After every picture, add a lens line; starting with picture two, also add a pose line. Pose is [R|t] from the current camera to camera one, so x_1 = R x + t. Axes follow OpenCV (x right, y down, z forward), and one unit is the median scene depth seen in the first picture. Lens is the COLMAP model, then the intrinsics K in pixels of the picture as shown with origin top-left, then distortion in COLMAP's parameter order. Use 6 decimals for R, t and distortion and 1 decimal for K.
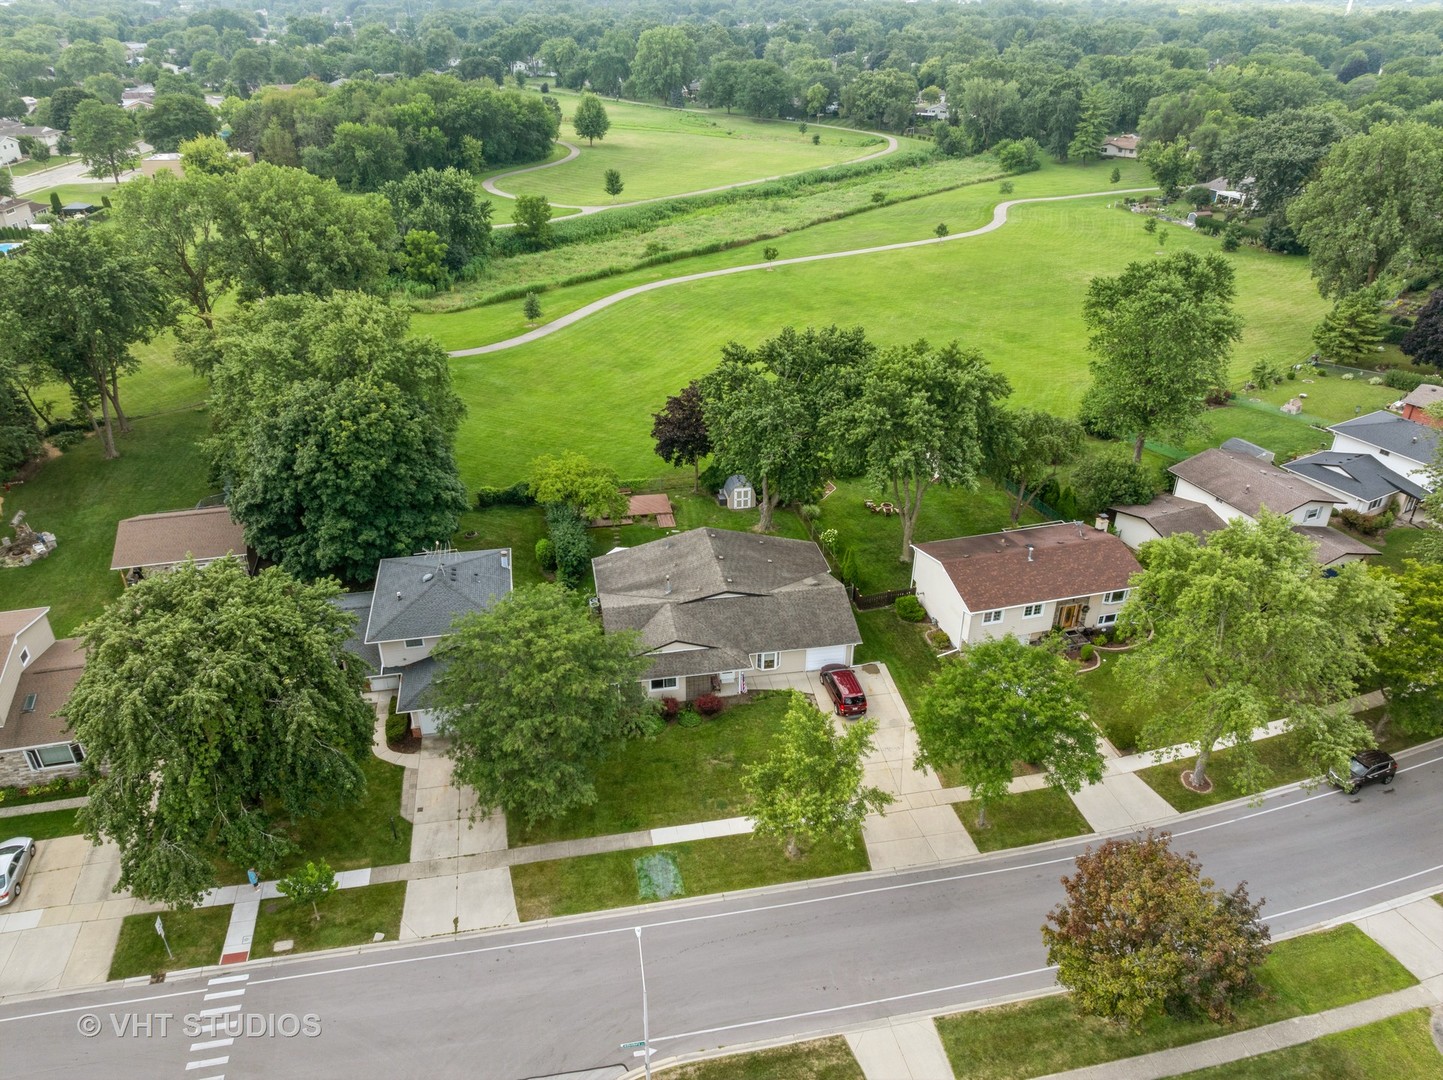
lens RADIAL K [[1021.8, 0, 697.6], [0, 1021.8, 540.5], [0, 0, 1]] dist [-0.017793, 0.004164]
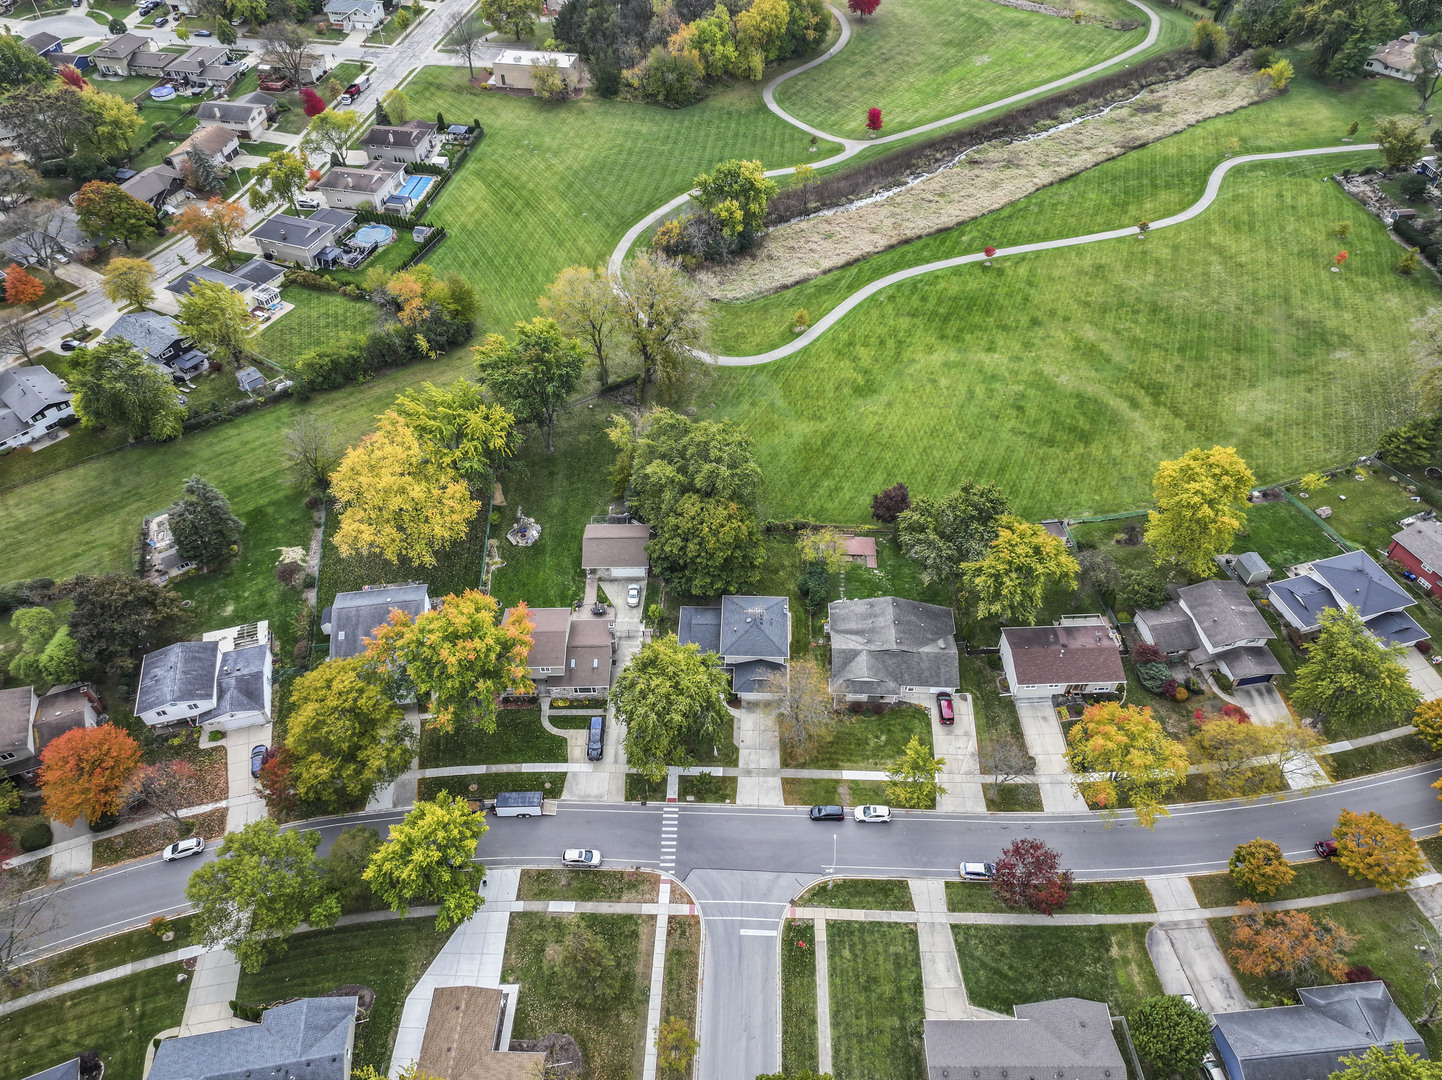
lens RADIAL K [[994.7, 0, 721.0], [0, 994.7, 540.0], [0, 0, 1]] dist [0.057163, 0.002148]
pose [[0.978607, 0.149772, -0.141055, -0.070096], [-0.100930, 0.946922, 0.305206, -0.801743], [0.179280, -0.284440, 0.941782, -0.932908]]
